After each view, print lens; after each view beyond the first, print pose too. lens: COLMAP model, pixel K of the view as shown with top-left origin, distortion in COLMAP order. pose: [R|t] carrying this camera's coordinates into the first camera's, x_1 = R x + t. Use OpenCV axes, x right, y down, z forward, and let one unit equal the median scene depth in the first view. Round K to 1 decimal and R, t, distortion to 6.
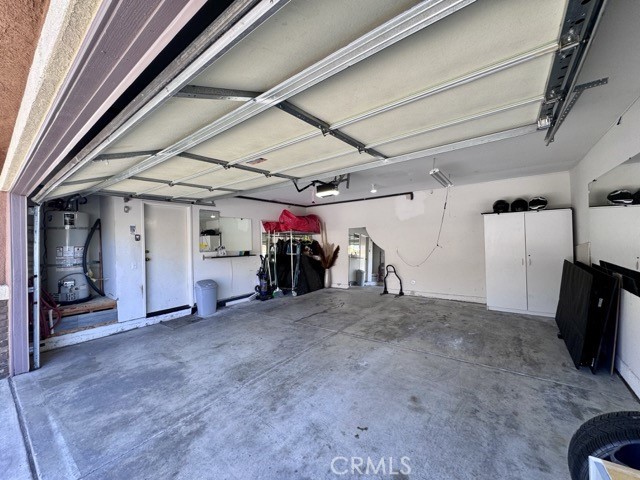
lens RADIAL K [[255.9, 0, 319.3], [0, 255.9, 239.2], [0, 0, 1]] dist [-0.002690, 0.000404]
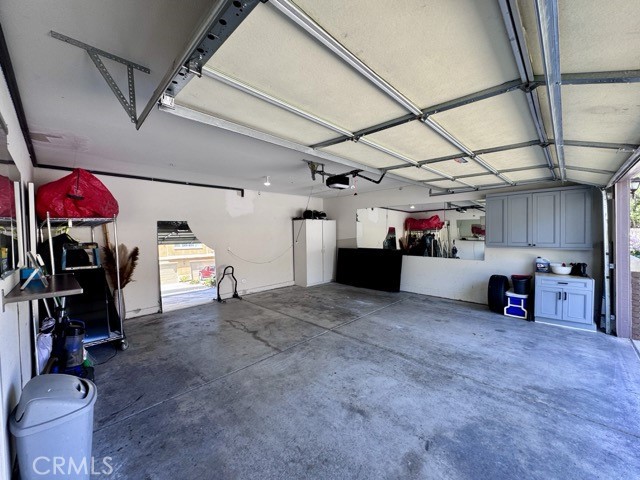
lens RADIAL K [[255.9, 0, 319.3], [0, 255.9, 239.2], [0, 0, 1]] dist [-0.002690, 0.000404]
pose [[0.131336, 0.003131, 0.991333, -0.983758], [0.010825, 0.999931, -0.004592, 0.026690], [-0.991279, 0.011335, 0.131293, 1.008141]]
